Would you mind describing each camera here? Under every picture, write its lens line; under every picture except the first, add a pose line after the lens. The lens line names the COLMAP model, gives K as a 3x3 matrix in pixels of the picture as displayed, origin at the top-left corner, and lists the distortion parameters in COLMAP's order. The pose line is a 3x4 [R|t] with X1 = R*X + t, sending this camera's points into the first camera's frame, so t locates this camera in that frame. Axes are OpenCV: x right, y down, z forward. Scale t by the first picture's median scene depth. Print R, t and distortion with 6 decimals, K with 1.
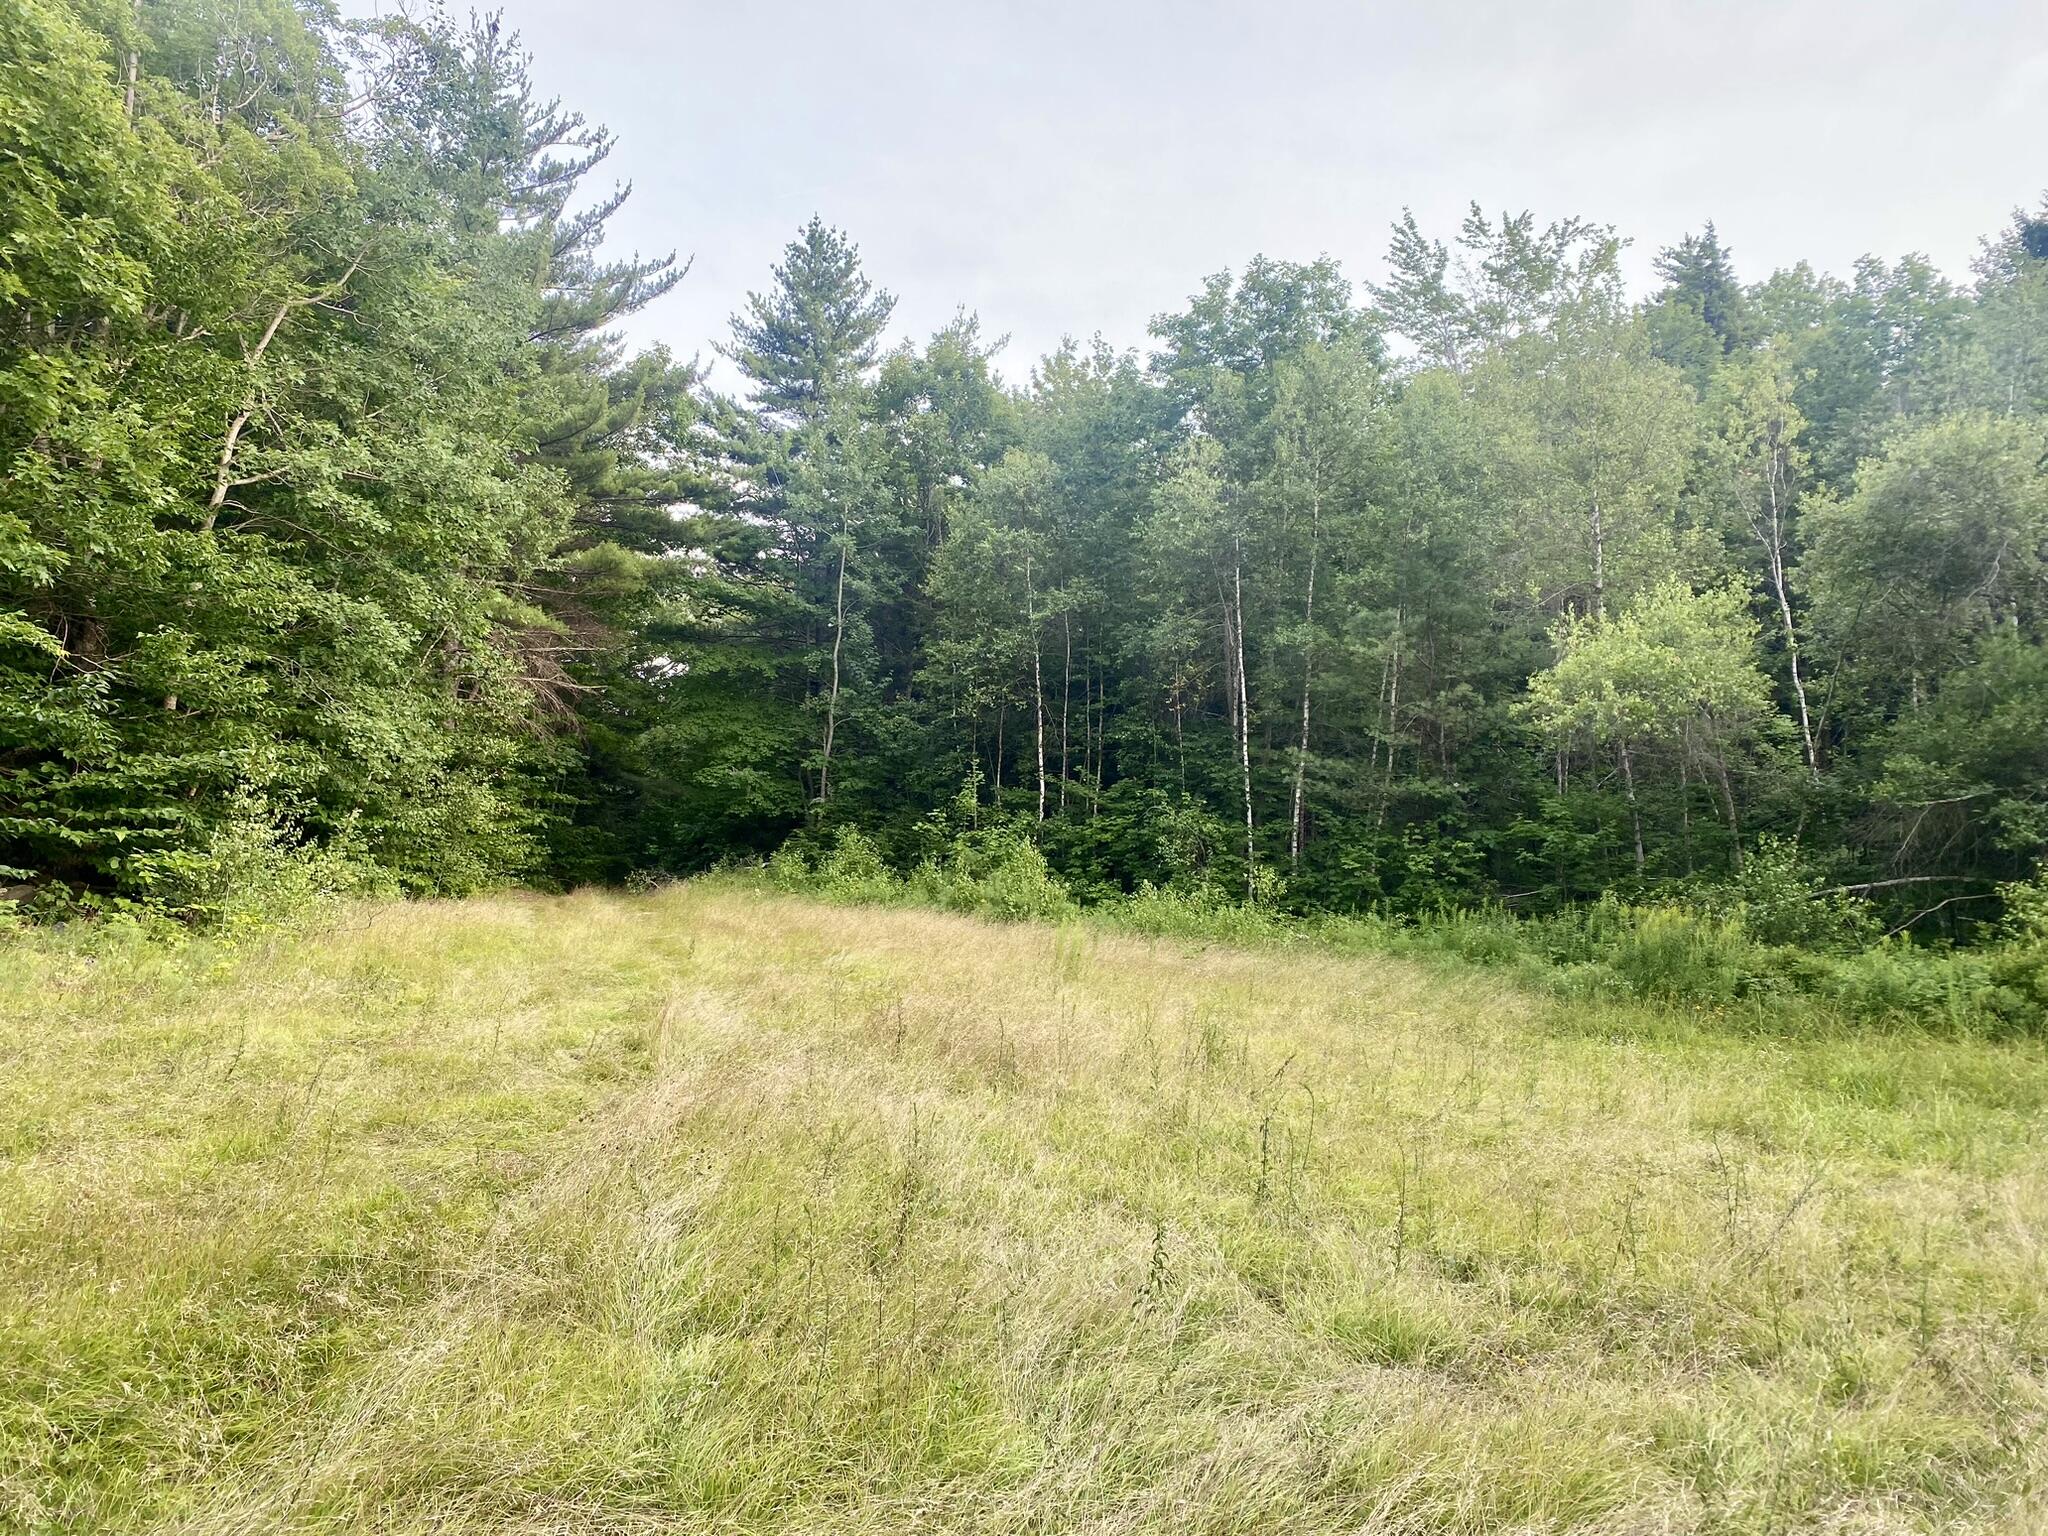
lens RADIAL K [[1528.1, 0, 1015.6], [0, 1528.1, 775.3], [0, 0, 1]] dist [0.109040, -0.197319]
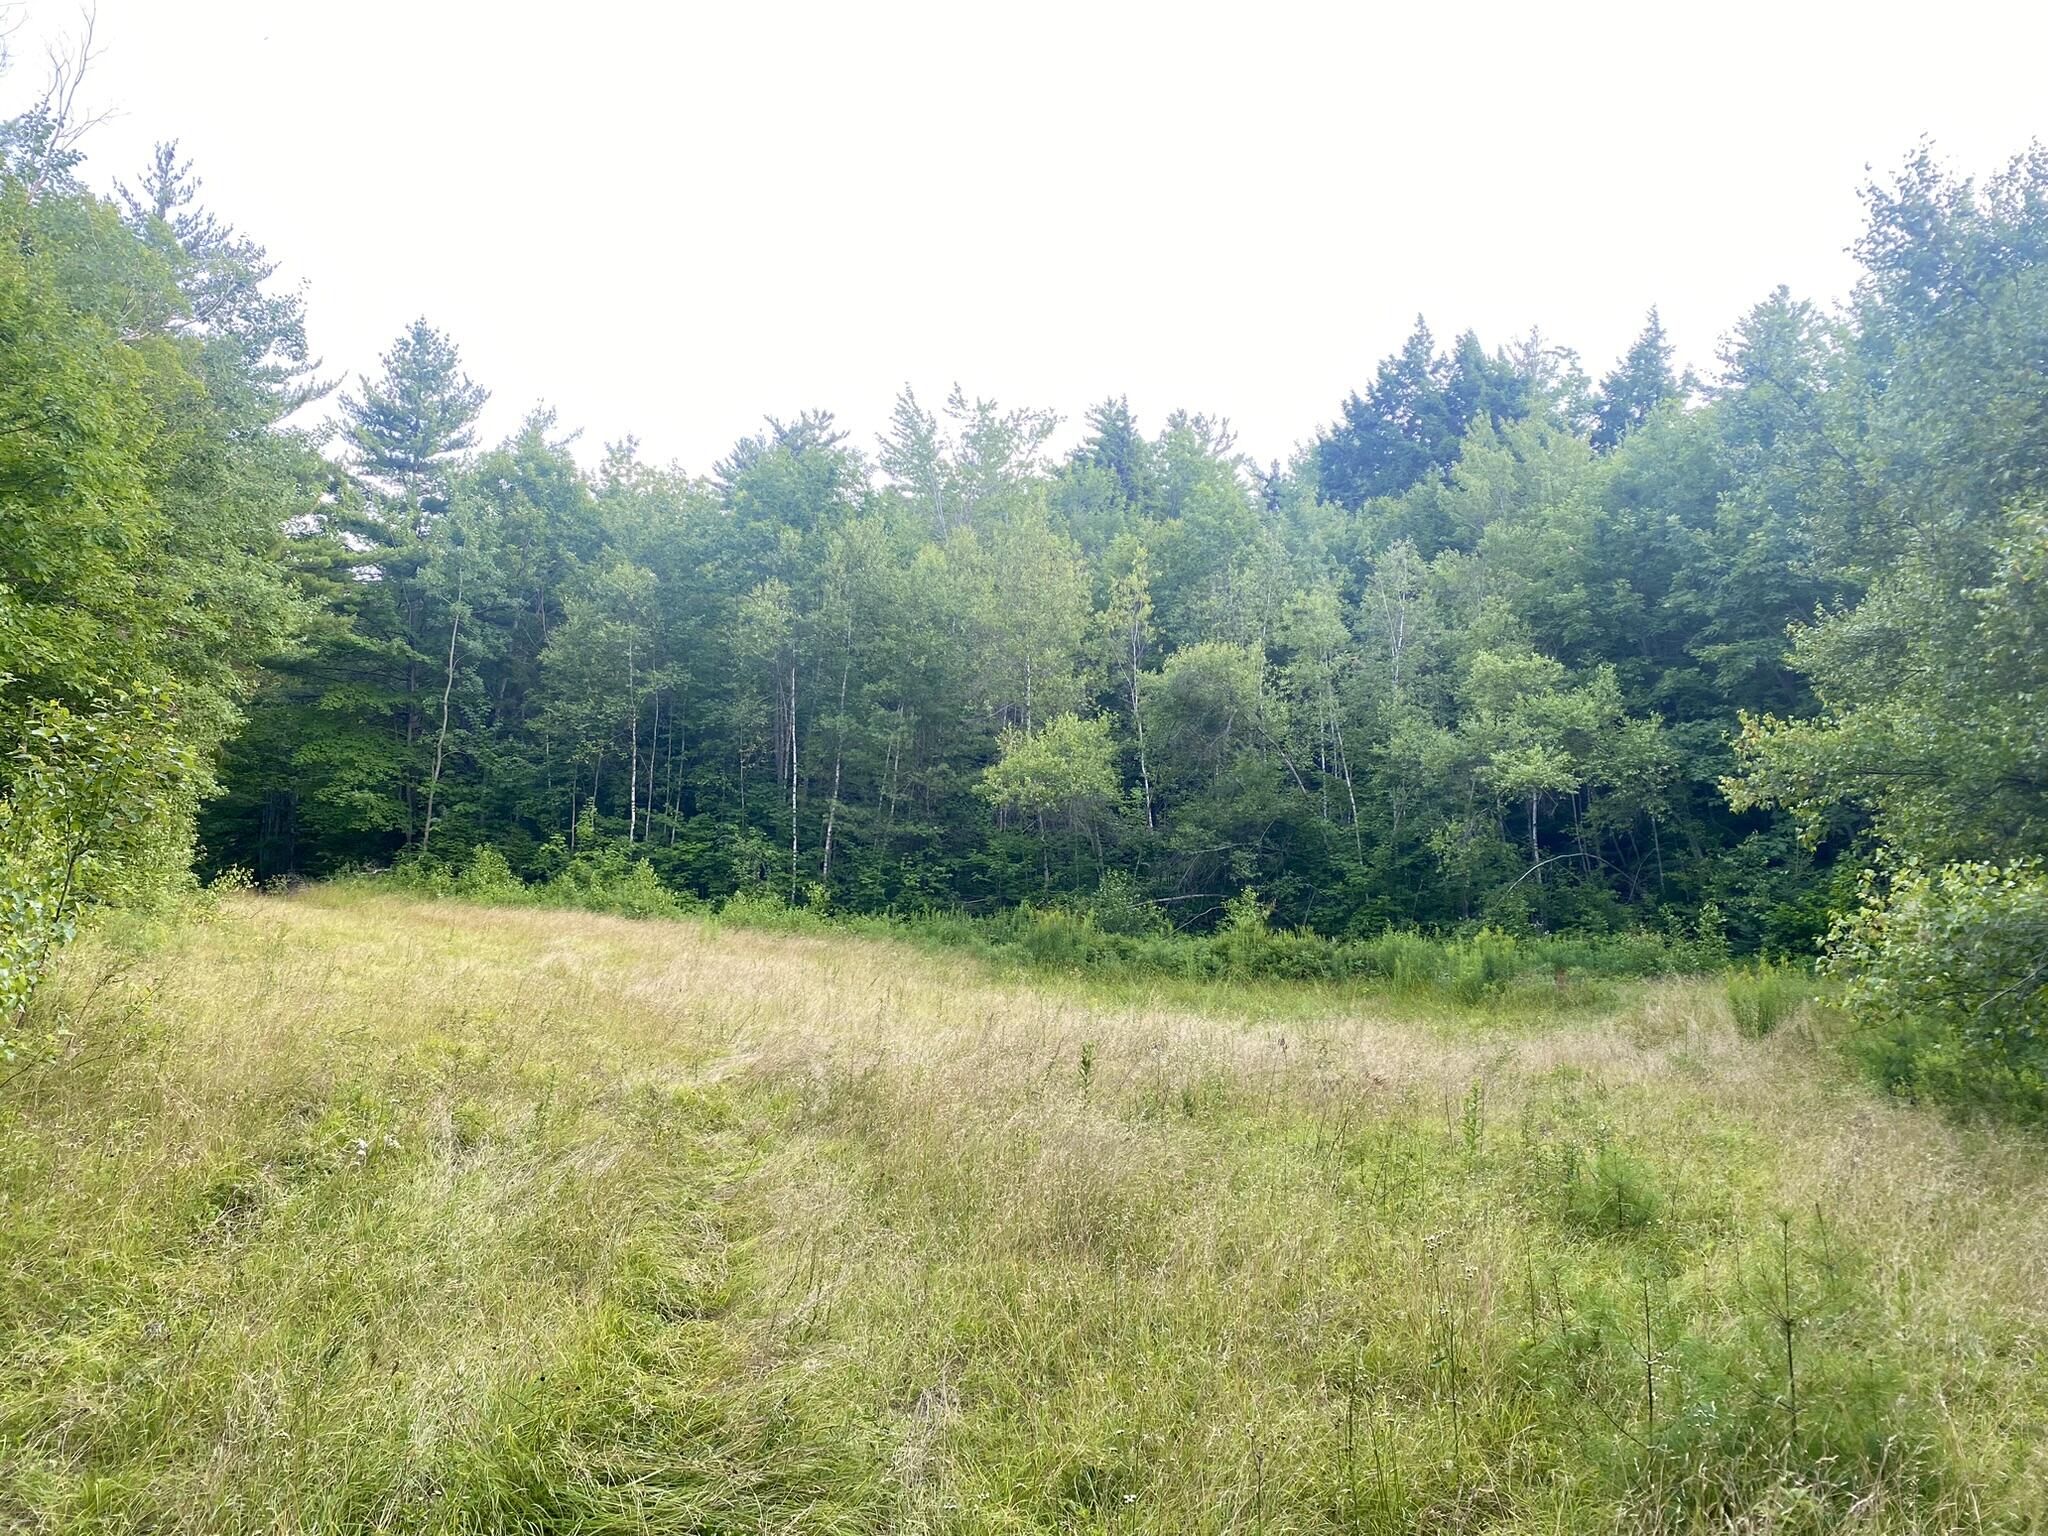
lens RADIAL K [[1528.1, 0, 1015.6], [0, 1528.1, 775.3], [0, 0, 1]] dist [0.109040, -0.197319]
pose [[0.940341, 0.038754, 0.338019, -0.136486], [-0.038727, 0.999227, -0.006828, -0.035484], [-0.338023, -0.006670, 0.941114, -0.398901]]
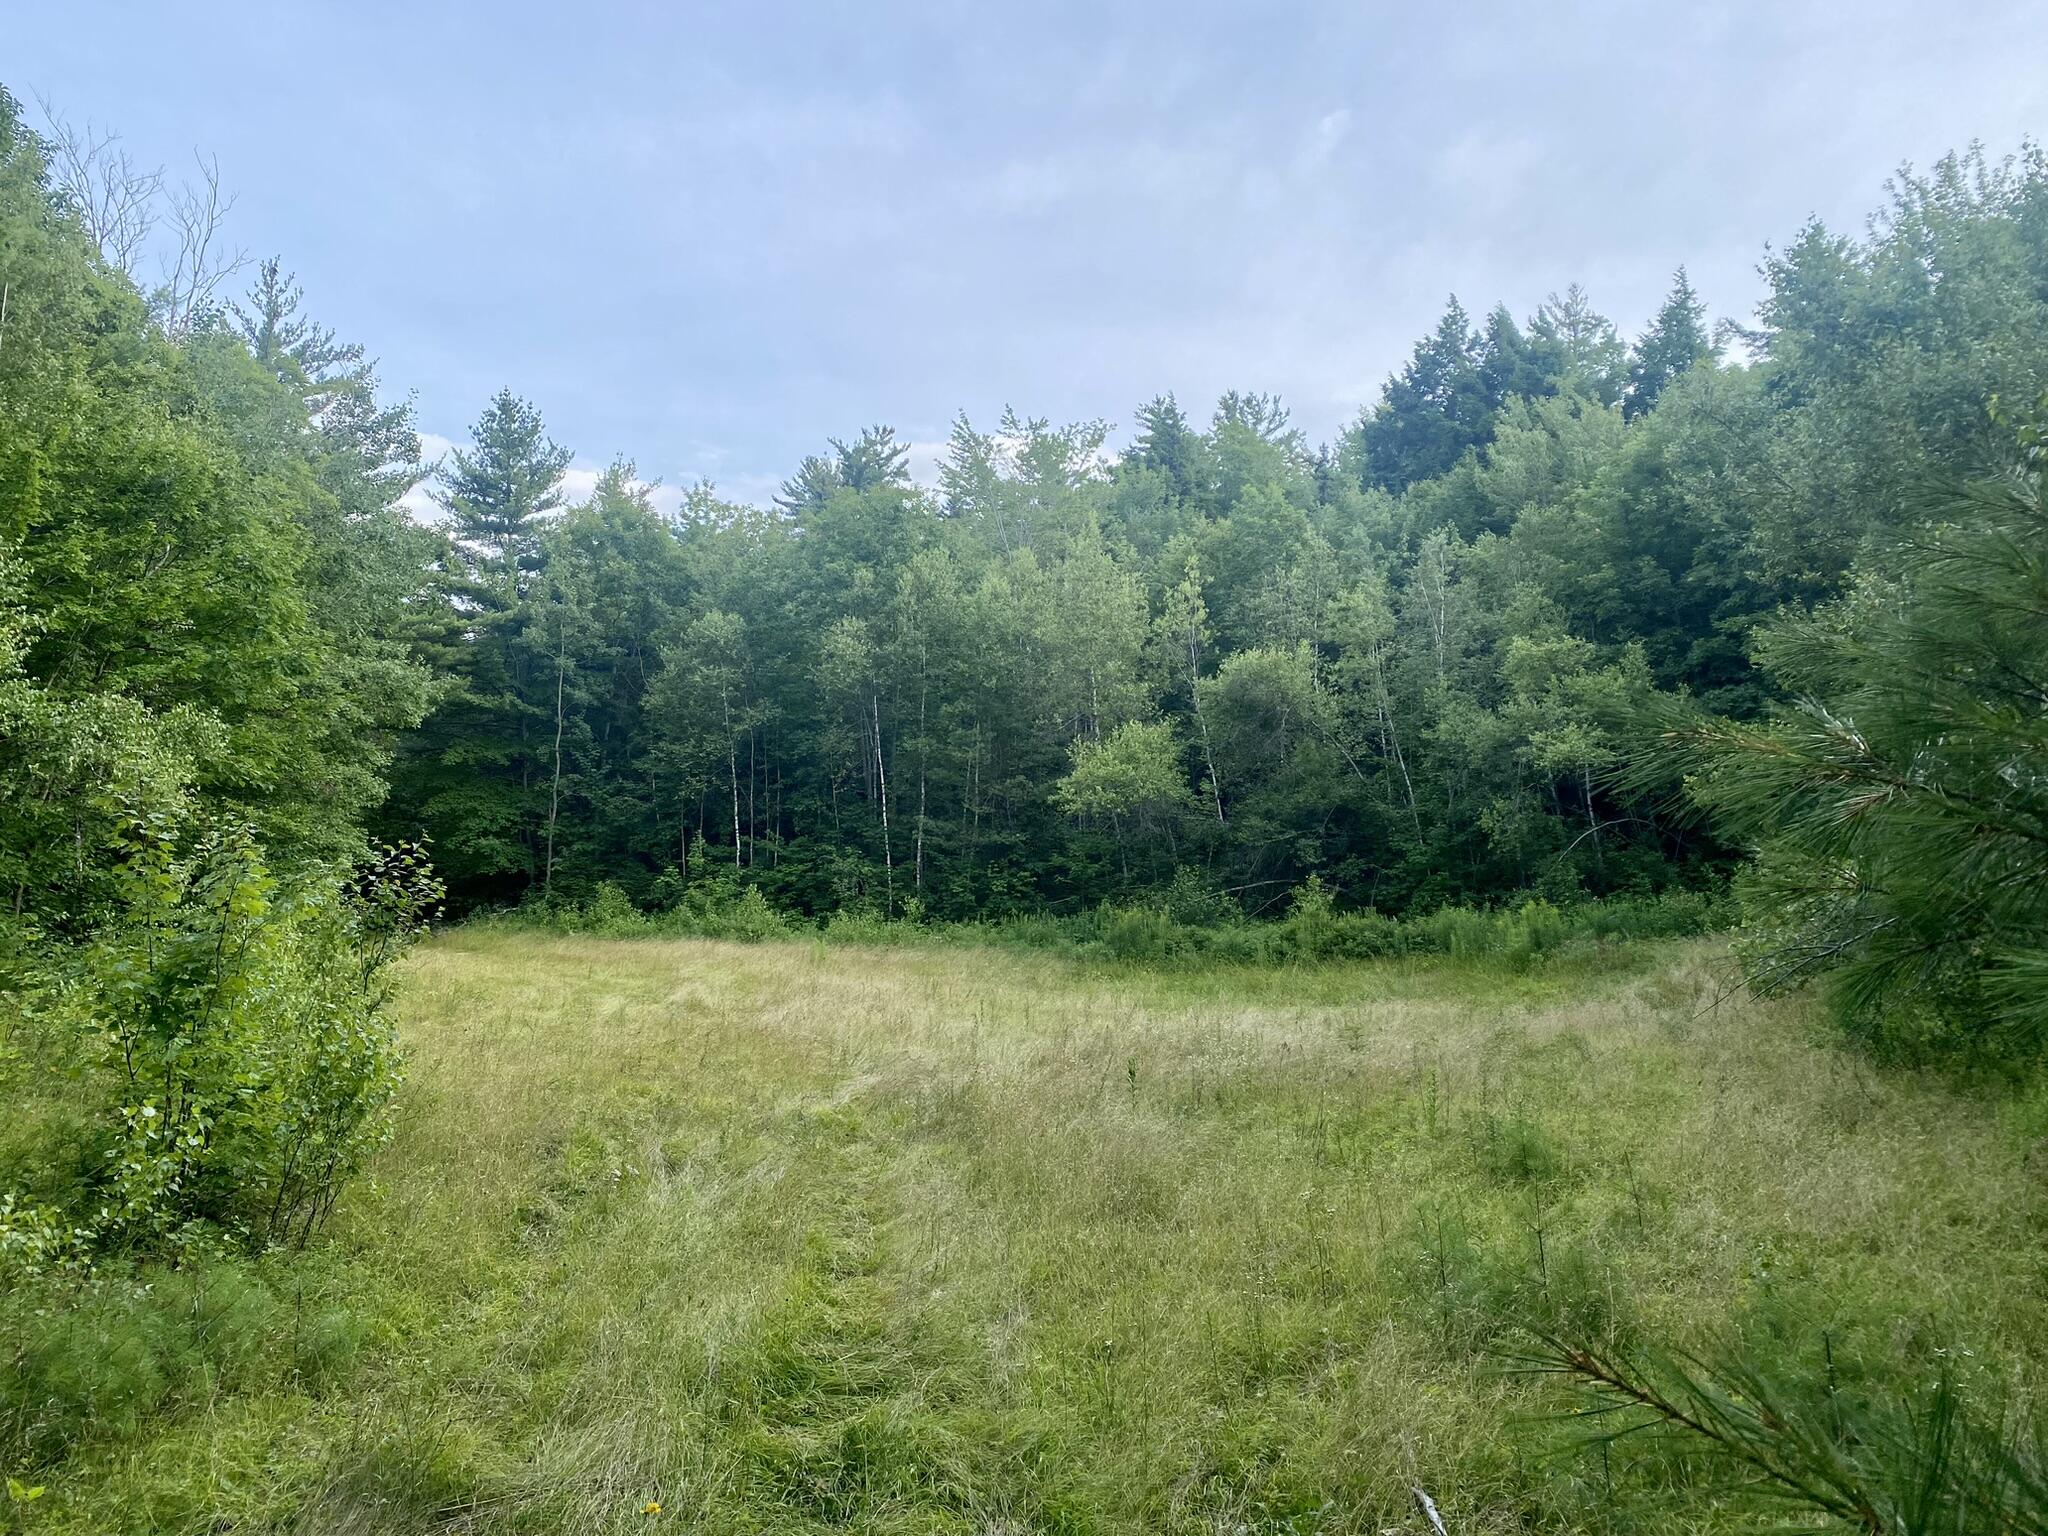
lens RADIAL K [[1527.5, 0, 1030.1], [0, 1527.5, 751.2], [0, 0, 1]] dist [0.157871, -0.380566]
pose [[0.955005, -0.031765, 0.294884, -0.157573], [0.036120, 0.999304, -0.009333, -0.061666], [-0.294382, 0.019564, 0.955488, -0.491889]]
